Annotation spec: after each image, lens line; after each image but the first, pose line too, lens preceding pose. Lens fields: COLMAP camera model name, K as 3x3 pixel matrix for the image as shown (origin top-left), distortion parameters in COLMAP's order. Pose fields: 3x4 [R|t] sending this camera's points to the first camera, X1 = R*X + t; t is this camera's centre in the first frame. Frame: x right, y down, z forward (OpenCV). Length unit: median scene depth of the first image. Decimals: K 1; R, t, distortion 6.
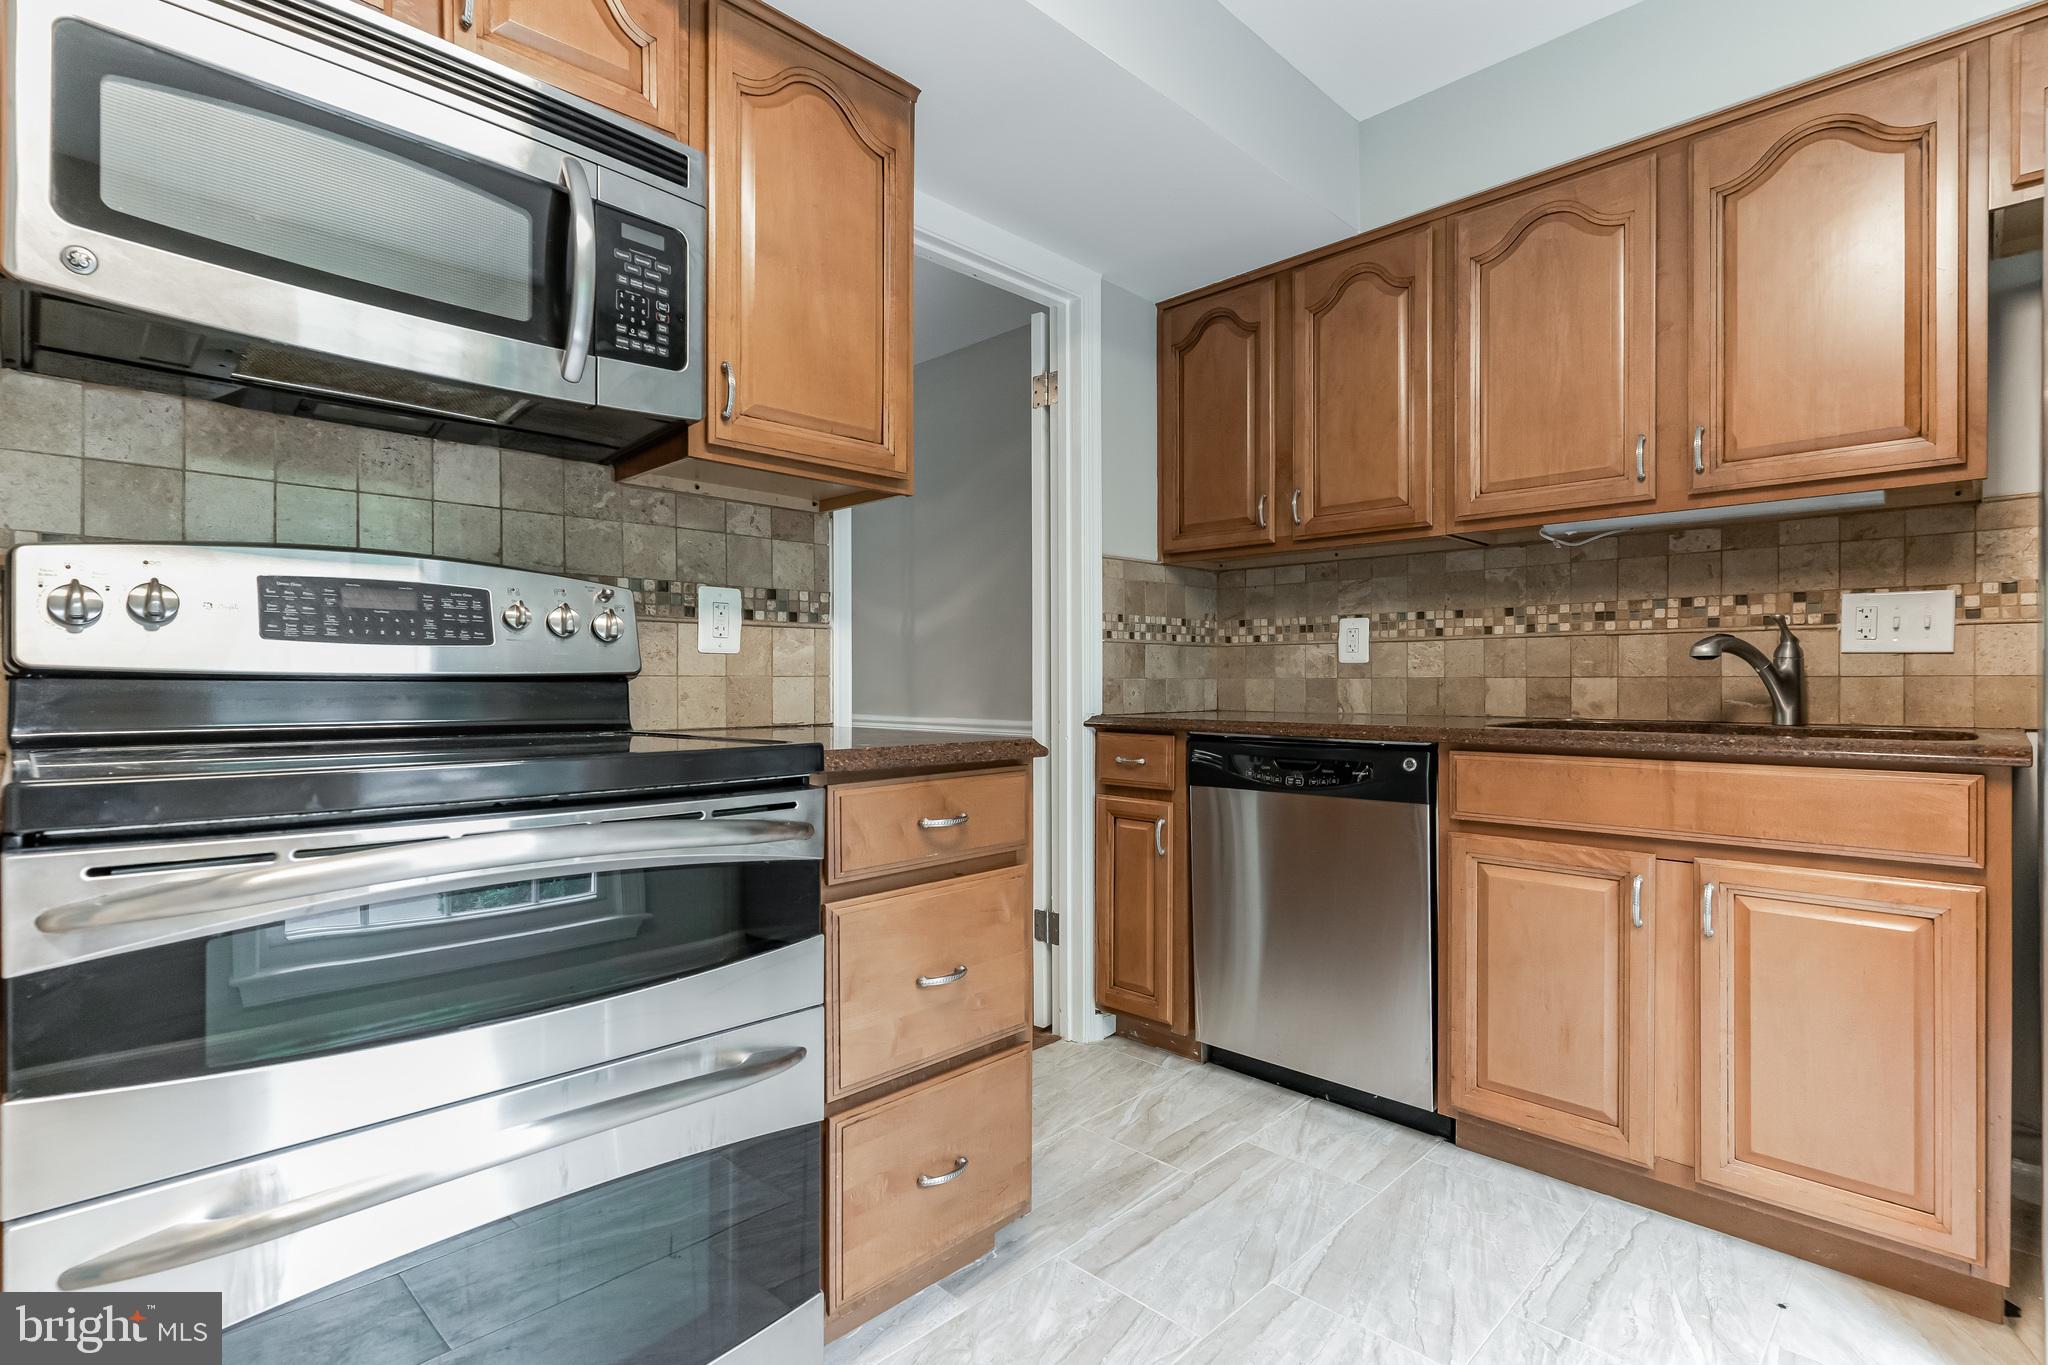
lens RADIAL K [[950.1, 0, 1039.2], [0, 950.1, 685.0], [0, 0, 1]] dist [0.001878, -0.000213]
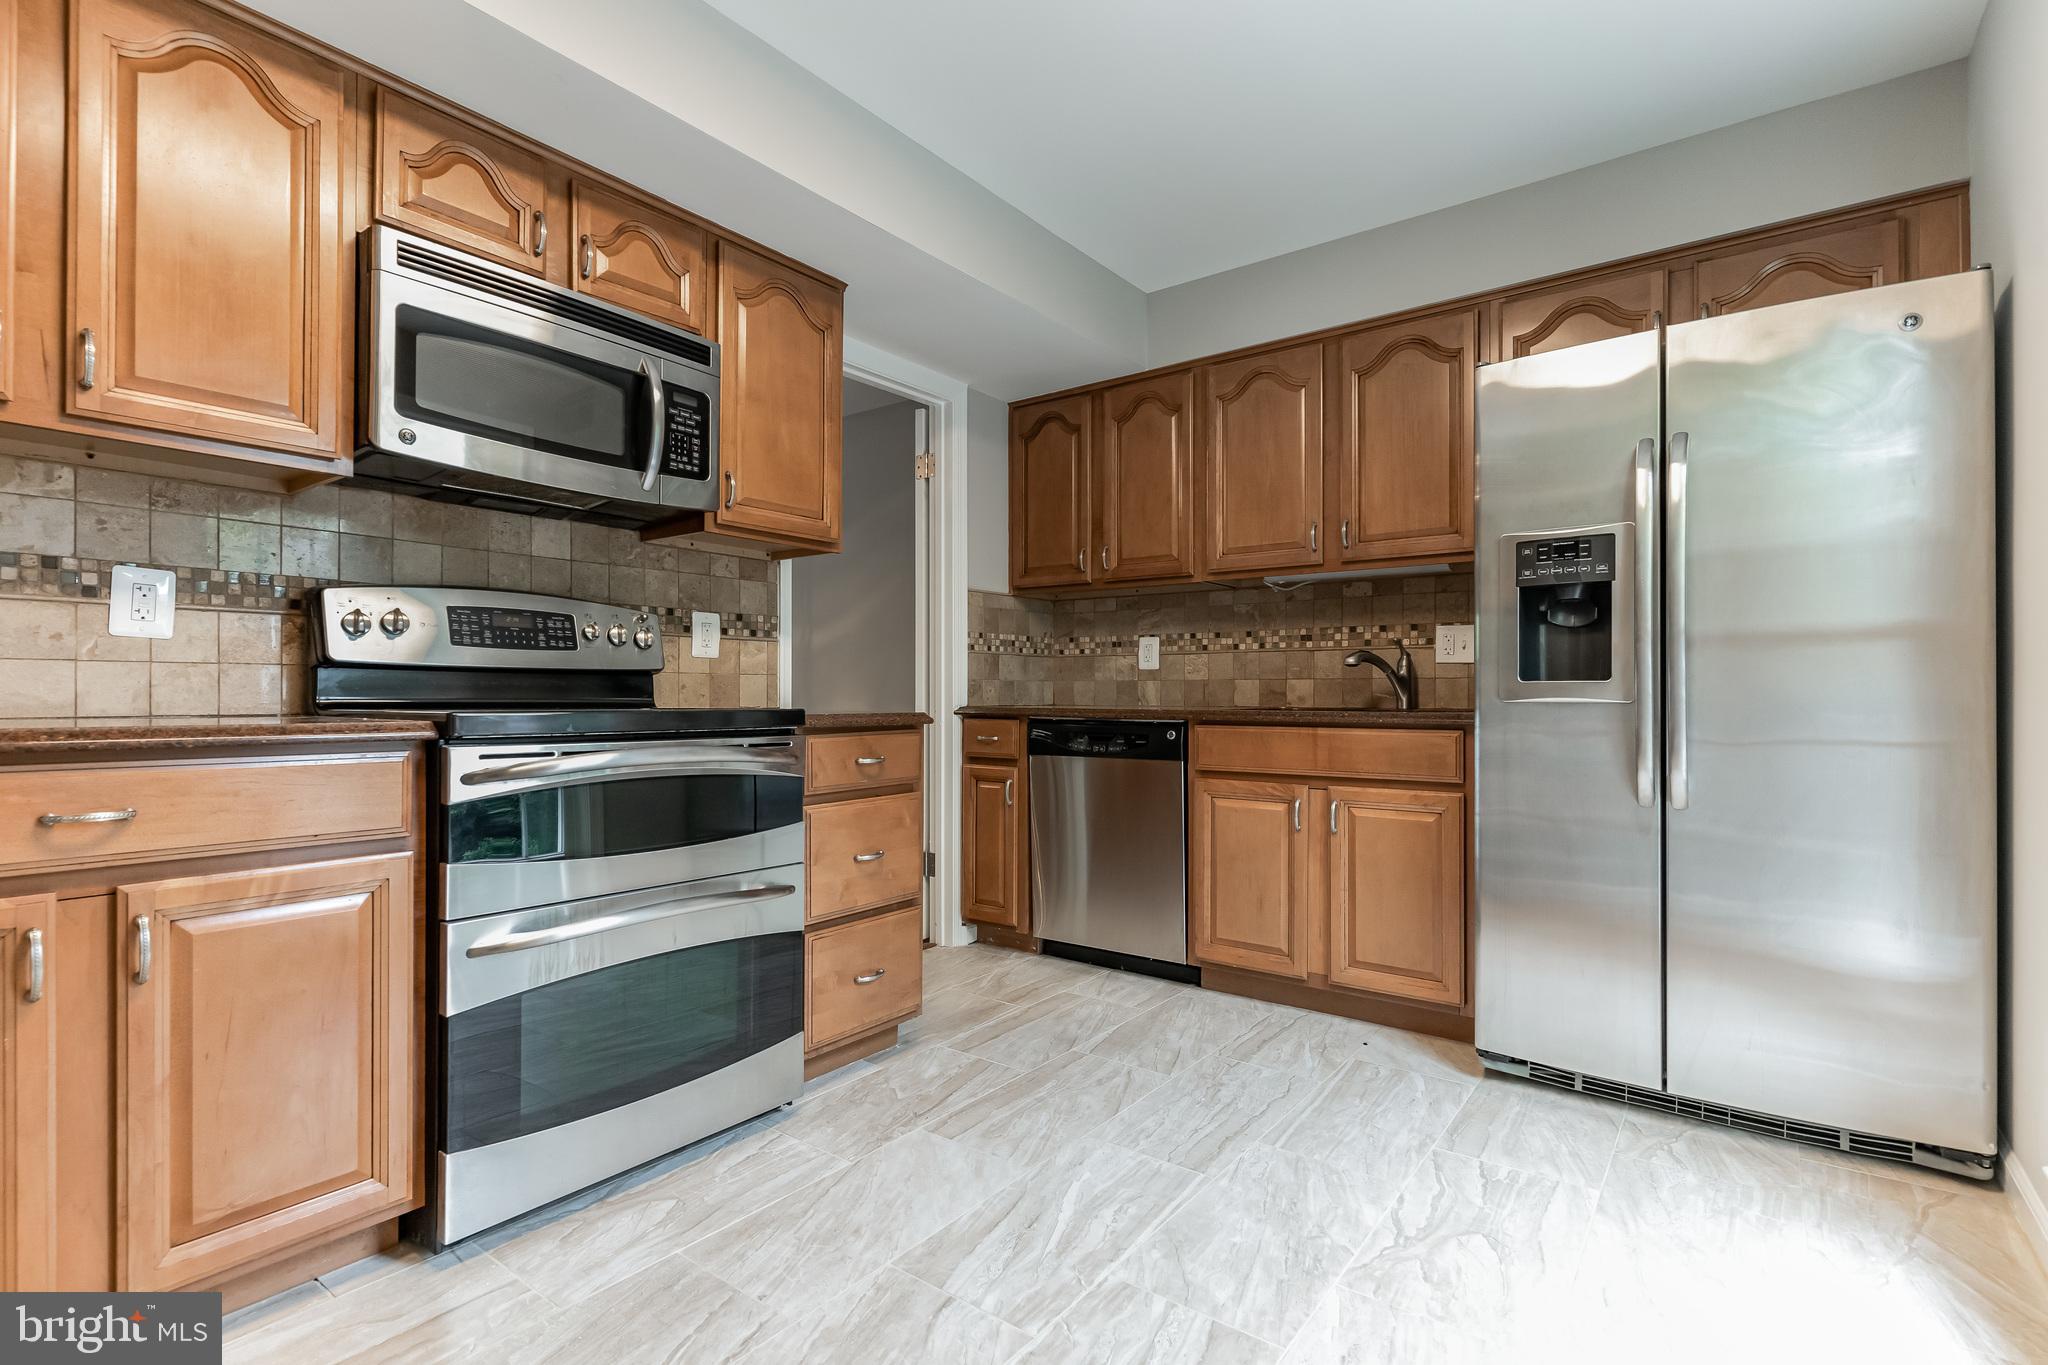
lens RADIAL K [[950.1, 0, 1039.2], [0, 950.1, 685.0], [0, 0, 1]] dist [0.001878, -0.000213]
pose [[0.989749, 0.003303, 0.142780, -0.035481], [-0.001343, 0.999904, -0.013819, 0.026521], [-0.142812, 0.013486, 0.989658, -0.489956]]
